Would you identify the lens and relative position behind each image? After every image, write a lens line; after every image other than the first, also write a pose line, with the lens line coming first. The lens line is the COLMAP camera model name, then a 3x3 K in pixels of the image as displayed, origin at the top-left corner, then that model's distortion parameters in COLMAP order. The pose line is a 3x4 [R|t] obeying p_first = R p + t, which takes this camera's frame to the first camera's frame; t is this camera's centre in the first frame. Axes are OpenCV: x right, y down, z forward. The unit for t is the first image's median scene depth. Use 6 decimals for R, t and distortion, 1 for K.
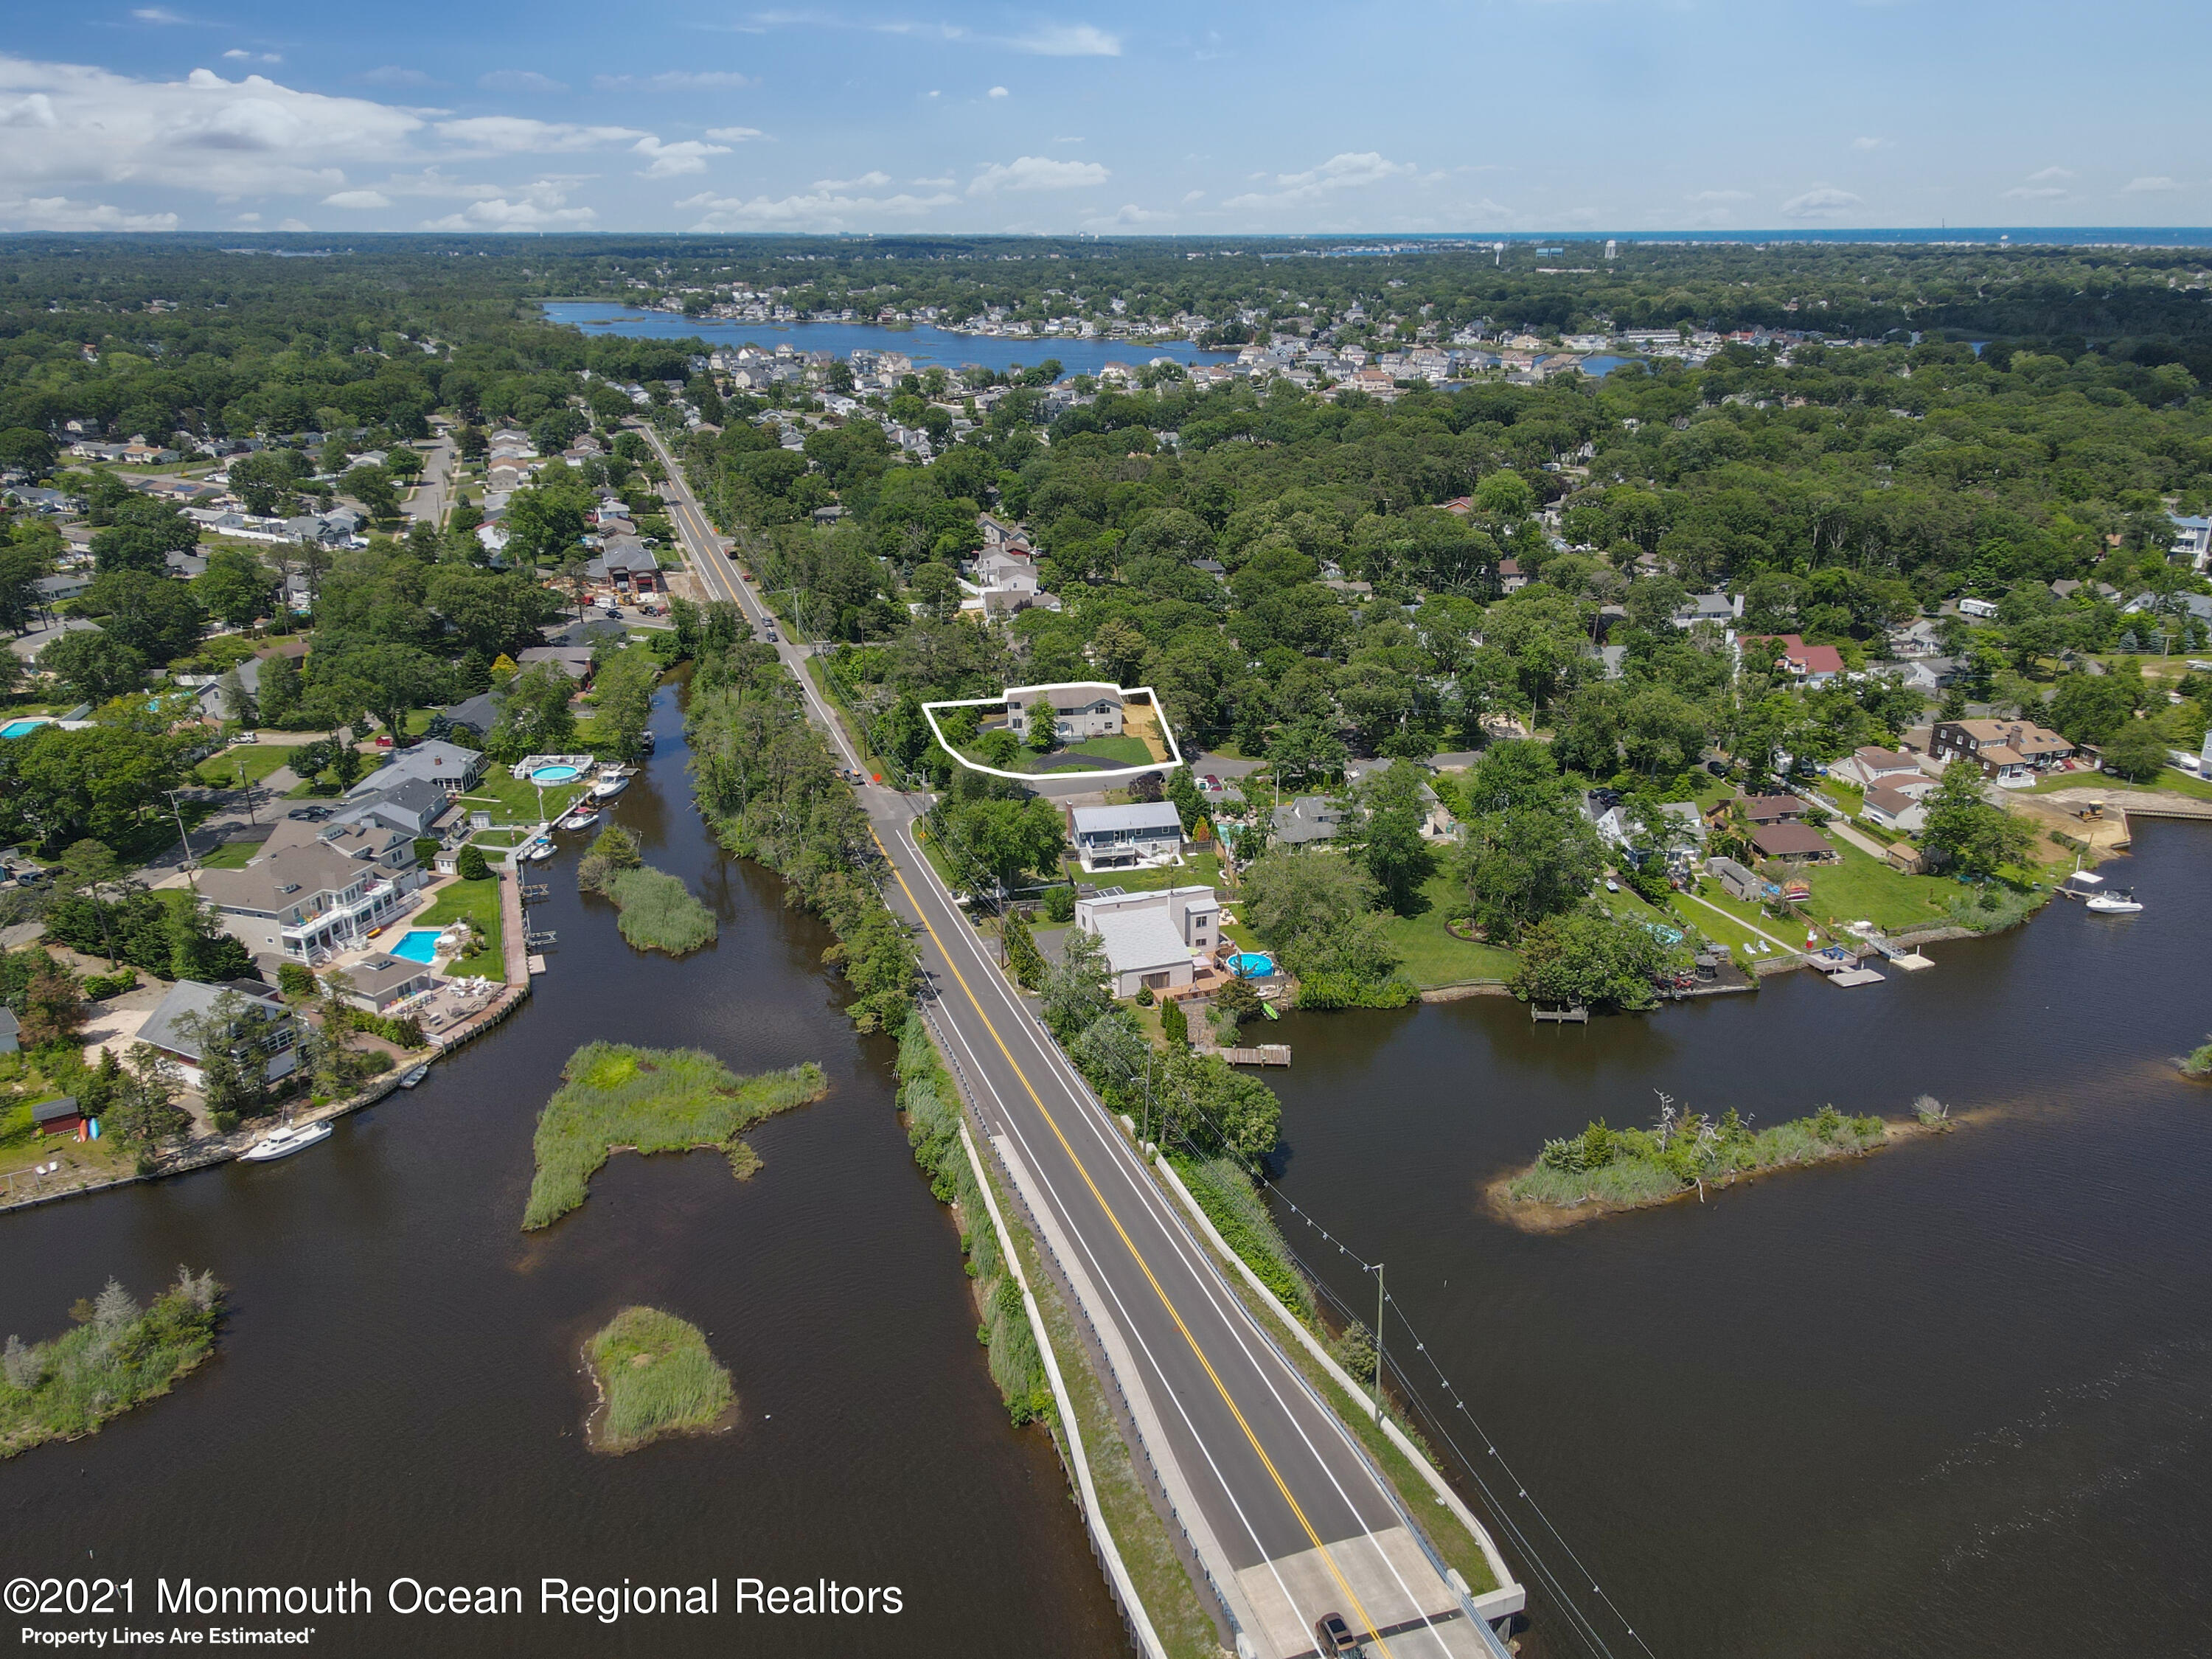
lens RADIAL K [[1608.5, 0, 1104.9], [0, 1608.5, 823.5], [0, 0, 1]] dist [0.013541, 0.023611]
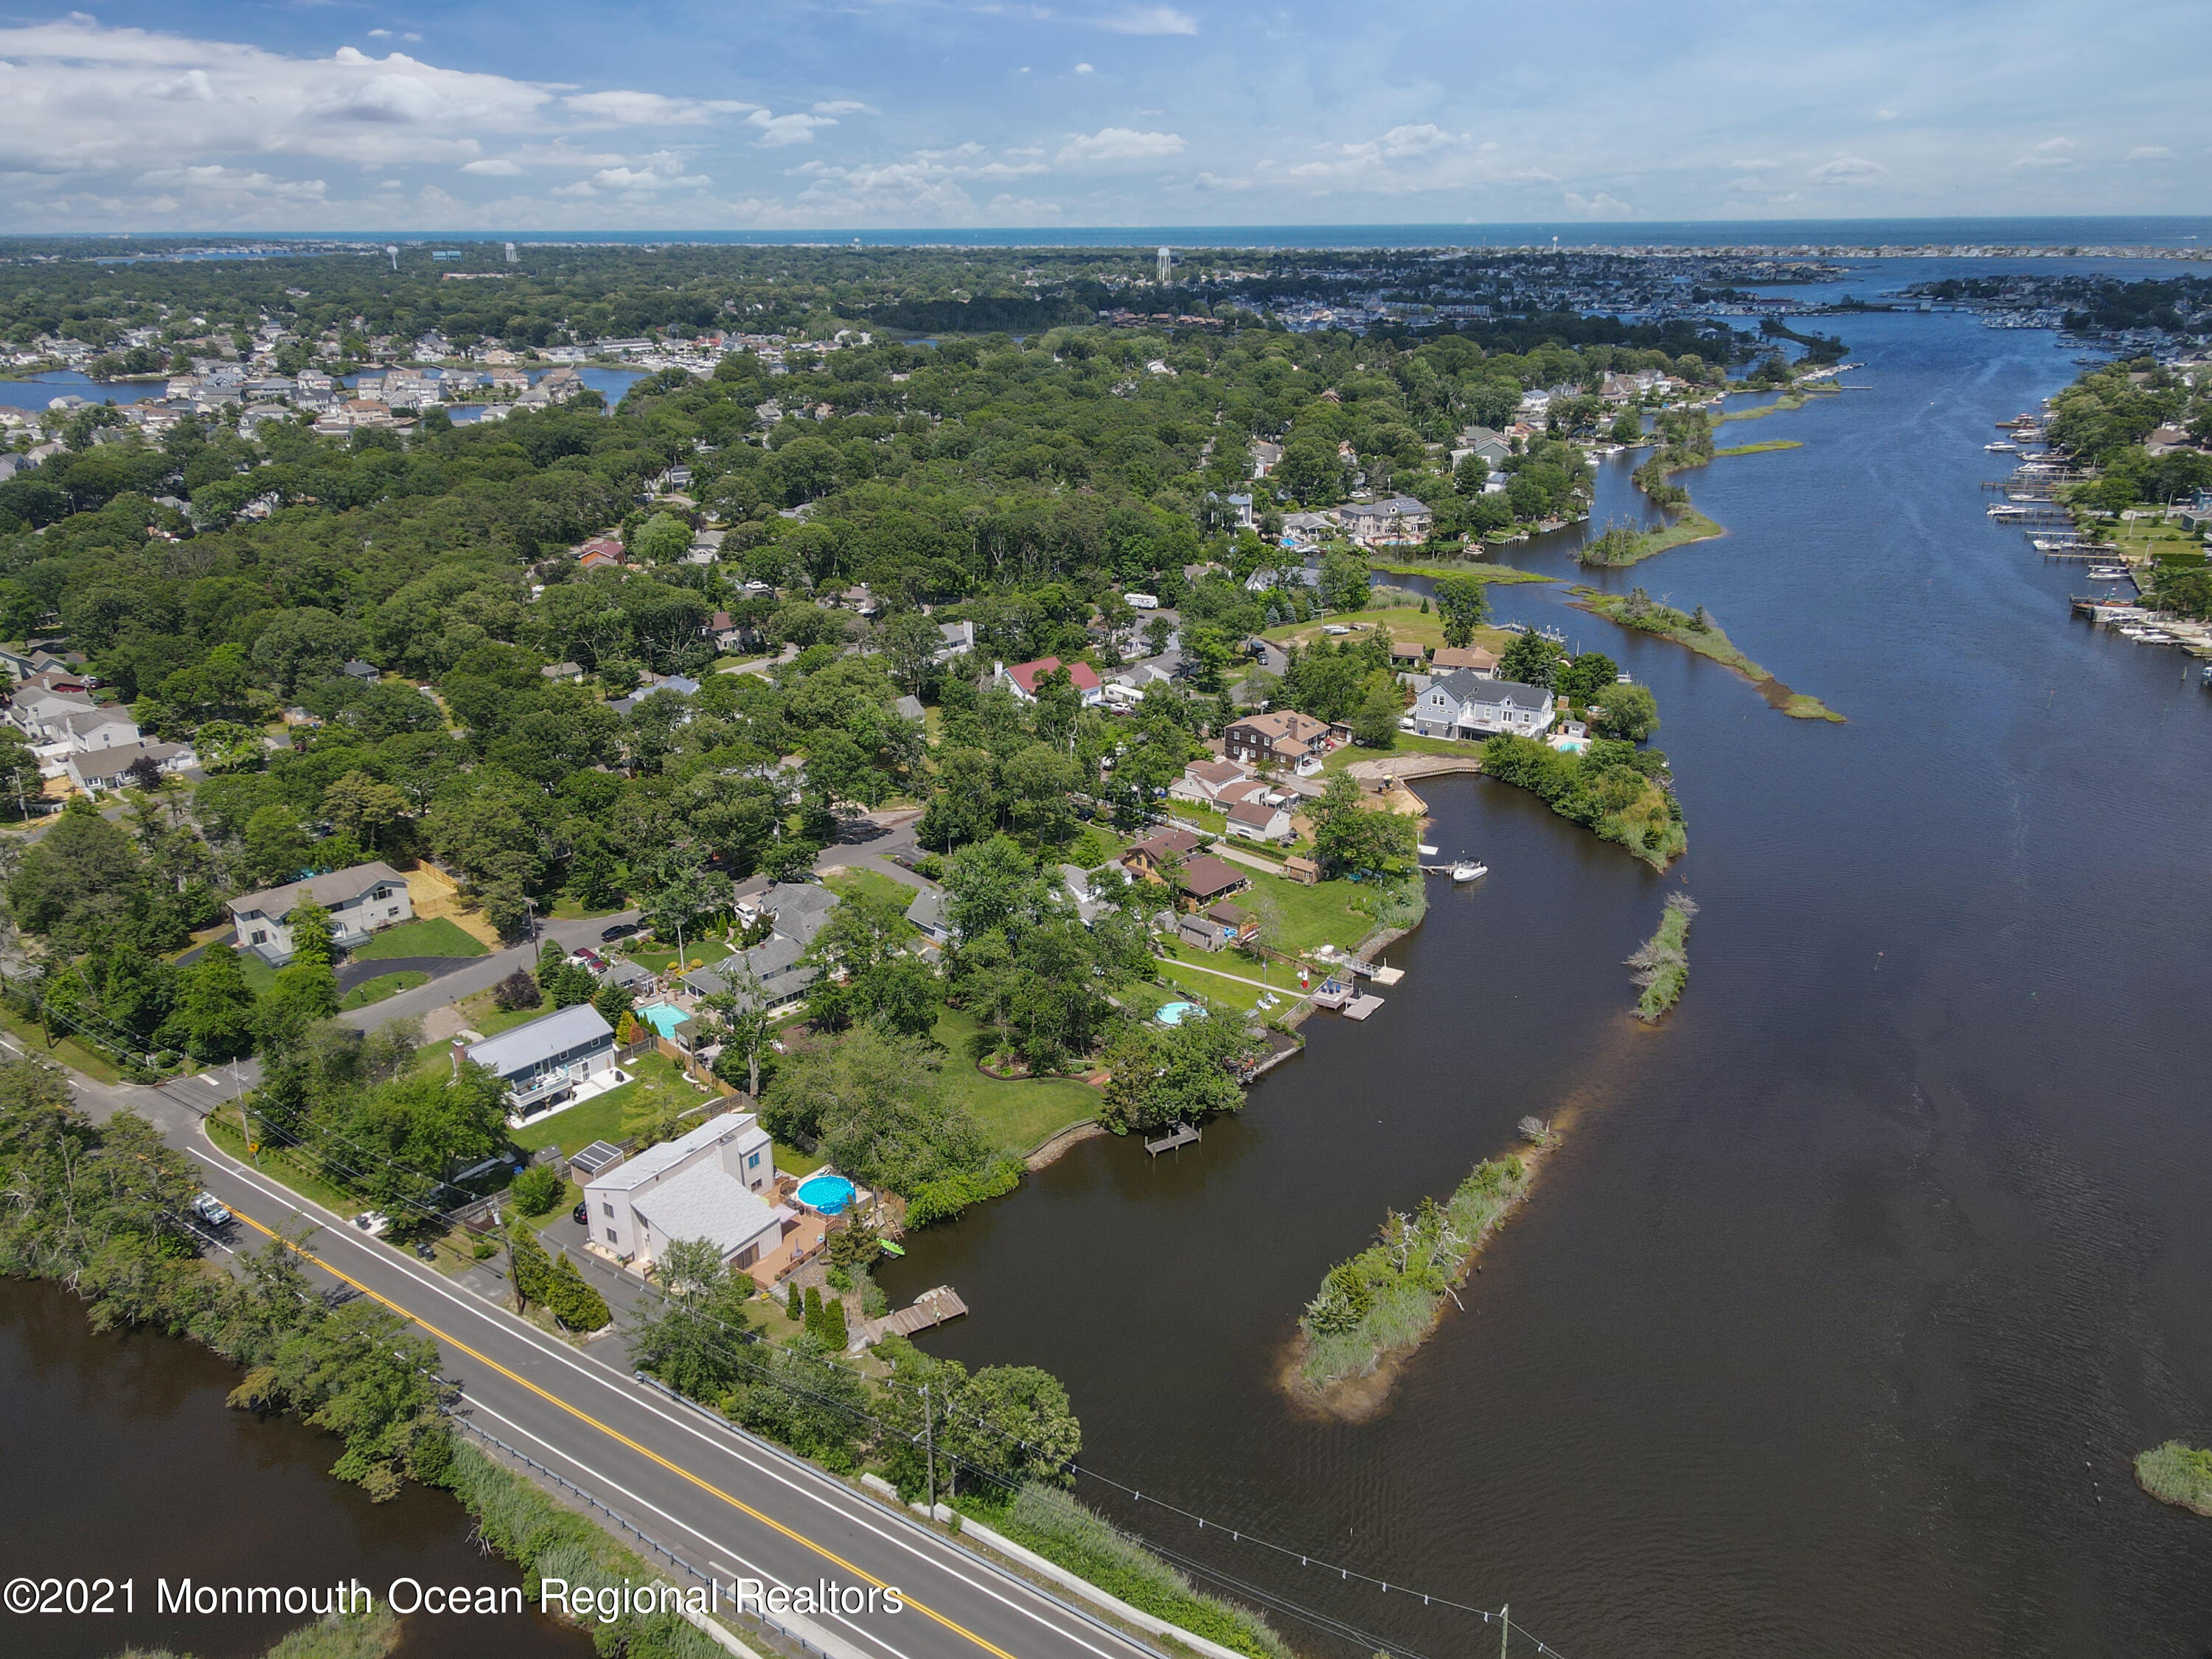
lens RADIAL K [[1608.5, 0, 1109.1], [0, 1608.5, 837.1], [0, 0, 1]] dist [0.013541, 0.023611]
pose [[0.811237, -0.214013, 0.544144, -0.160279], [0.210521, 0.975105, 0.069655, -0.092717], [-0.545504, 0.058046, 0.836095, 0.184731]]
